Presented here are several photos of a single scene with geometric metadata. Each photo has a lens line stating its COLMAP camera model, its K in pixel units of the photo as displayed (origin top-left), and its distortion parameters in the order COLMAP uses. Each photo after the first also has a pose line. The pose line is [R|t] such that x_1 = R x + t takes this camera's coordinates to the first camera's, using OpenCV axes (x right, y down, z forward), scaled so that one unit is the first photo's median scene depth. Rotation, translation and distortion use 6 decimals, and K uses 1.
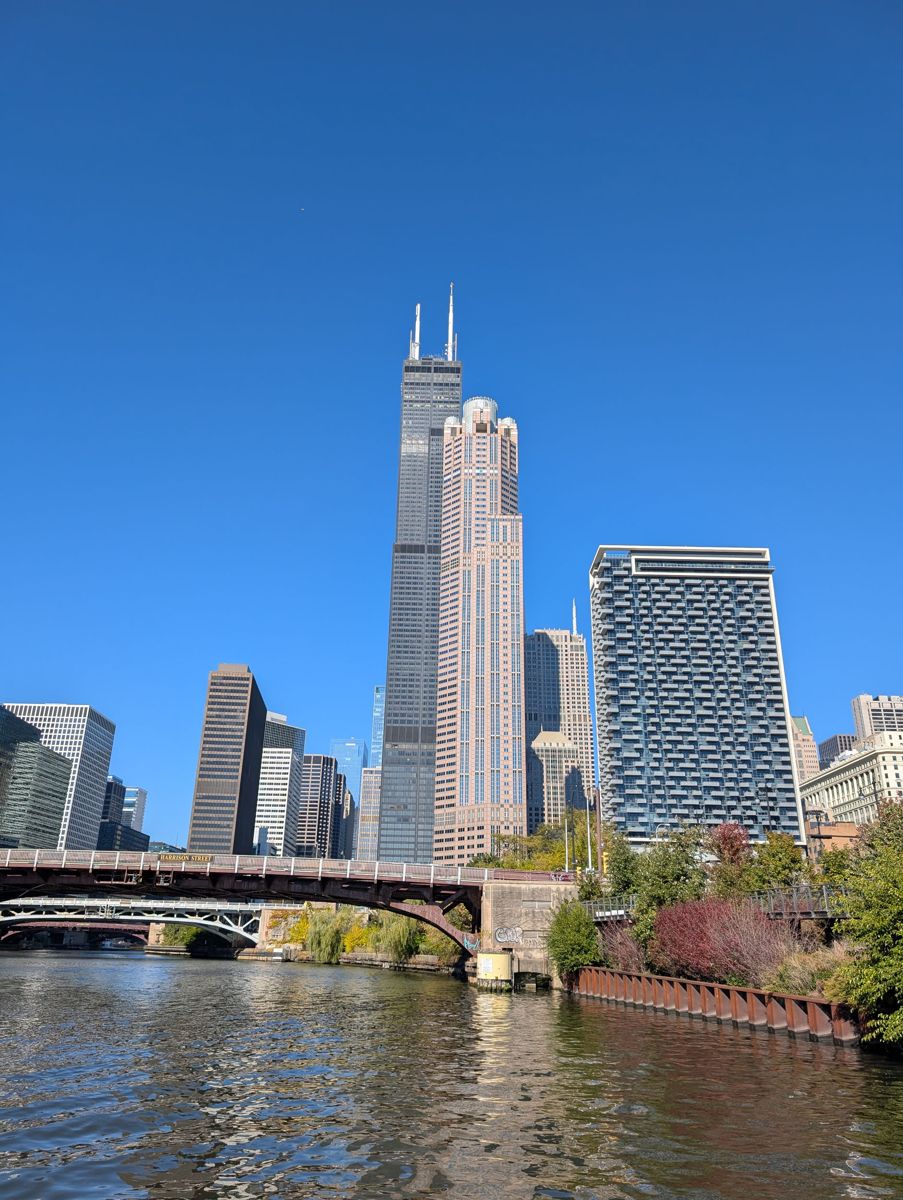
lens RADIAL K [[864.7, 0, 451.5], [0, 864.7, 600.0], [0, 0, 1]] dist [0.005744, 0.001523]
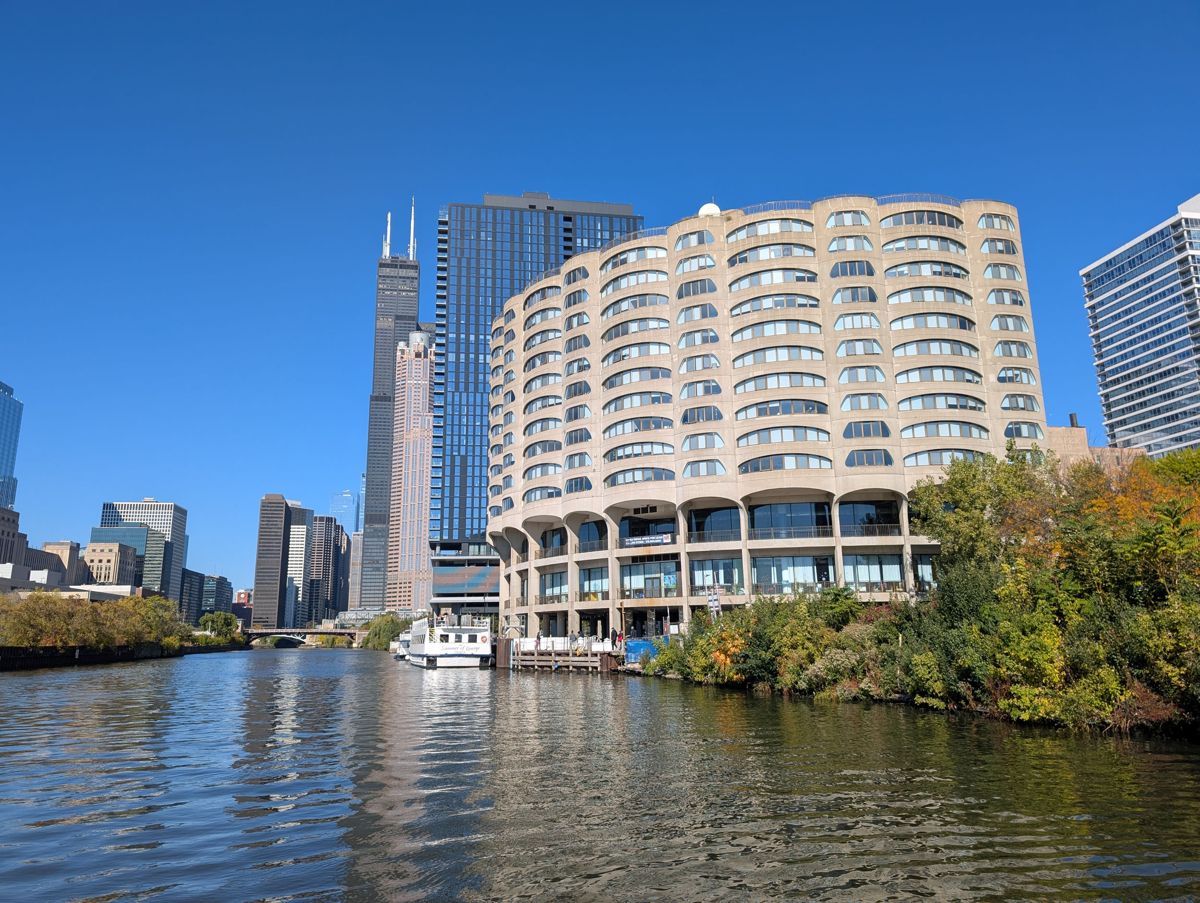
lens RADIAL K [[864.7, 0, 600.0], [0, 864.7, 451.5], [0, 0, 1]] dist [0.005744, 0.001523]
pose [[0.986570, 0.006227, 0.163222, 0.078636], [-0.034175, 0.985025, 0.168989, -0.219543], [-0.159726, -0.172298, 0.972009, -0.542062]]
